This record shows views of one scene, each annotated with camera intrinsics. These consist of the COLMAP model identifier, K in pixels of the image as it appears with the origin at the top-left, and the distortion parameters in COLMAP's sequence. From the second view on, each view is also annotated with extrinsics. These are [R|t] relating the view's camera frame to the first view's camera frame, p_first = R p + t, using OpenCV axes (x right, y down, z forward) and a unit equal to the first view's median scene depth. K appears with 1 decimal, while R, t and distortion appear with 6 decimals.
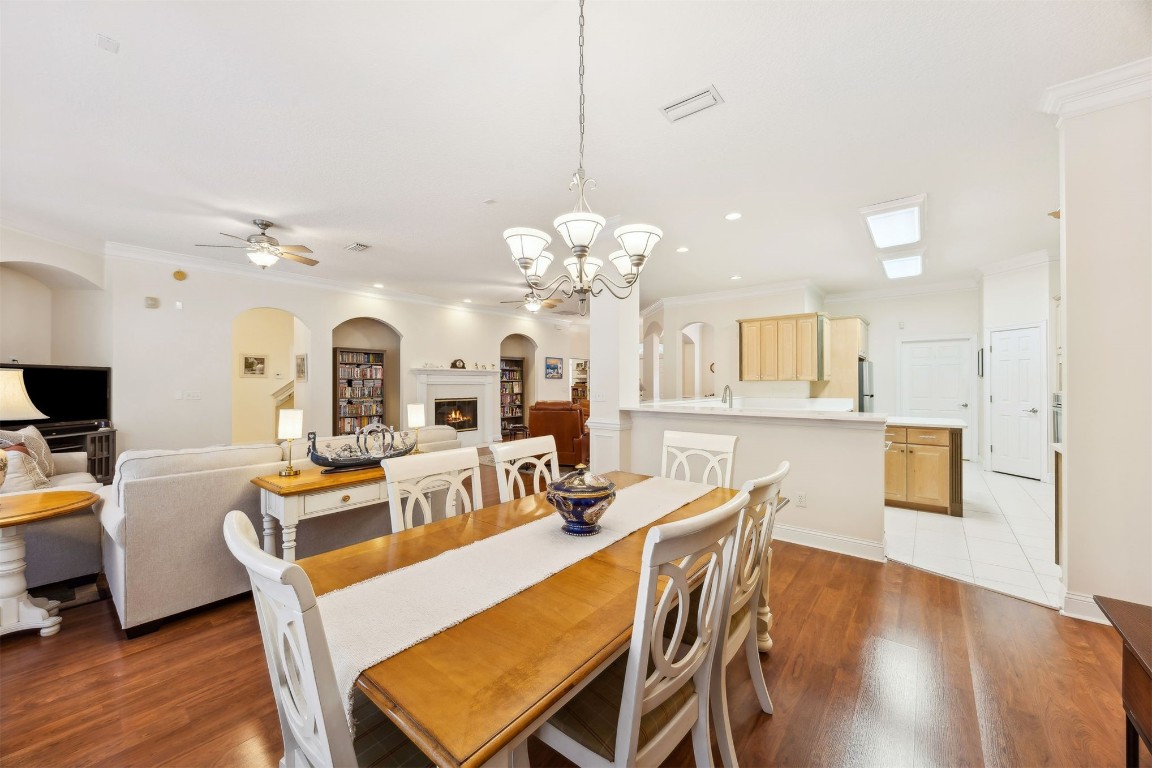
lens RADIAL K [[436.0, 0, 570.3], [0, 436.0, 385.4], [0, 0, 1]] dist [0.000018, -0.000114]
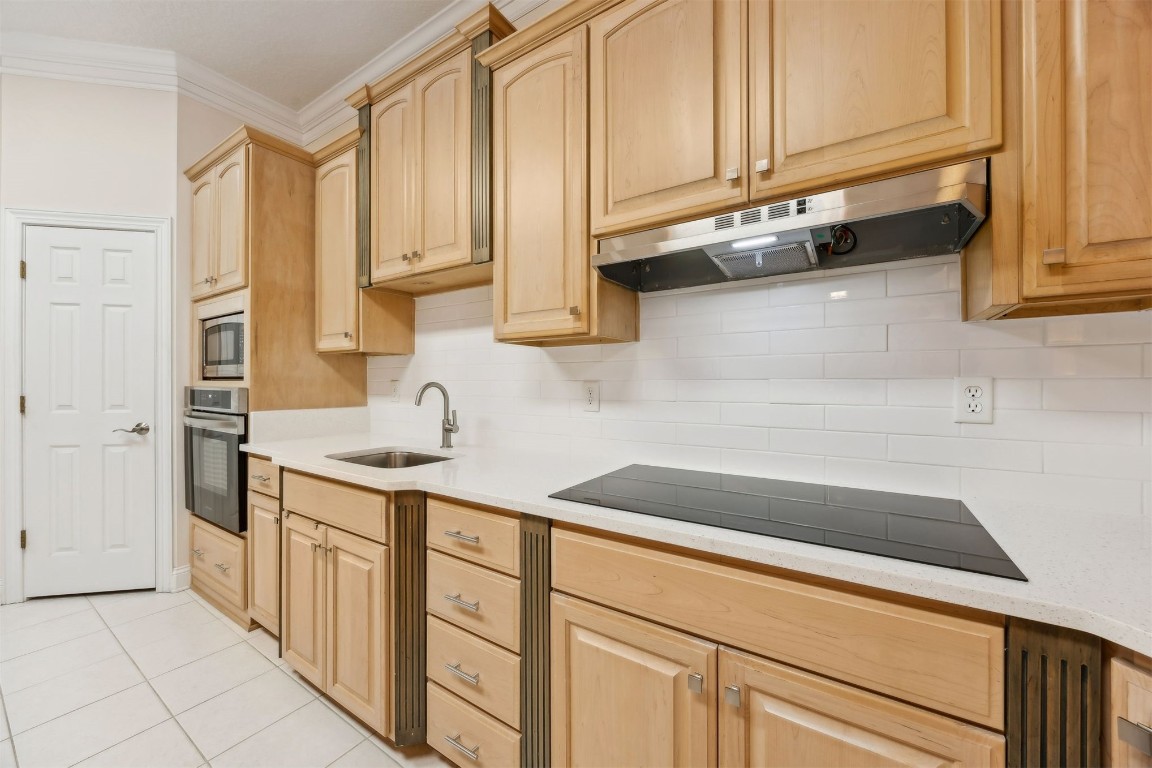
lens RADIAL K [[435.1, 0, 573.5], [0, 435.1, 381.9], [0, 0, 1]] dist [-0.006166, 0.000357]
pose [[-0.098073, 0.002187, 0.995177, 0.428425], [0.002298, 0.999995, -0.001971, 0.009901], [-0.995177, 0.002093, -0.098078, 0.441164]]
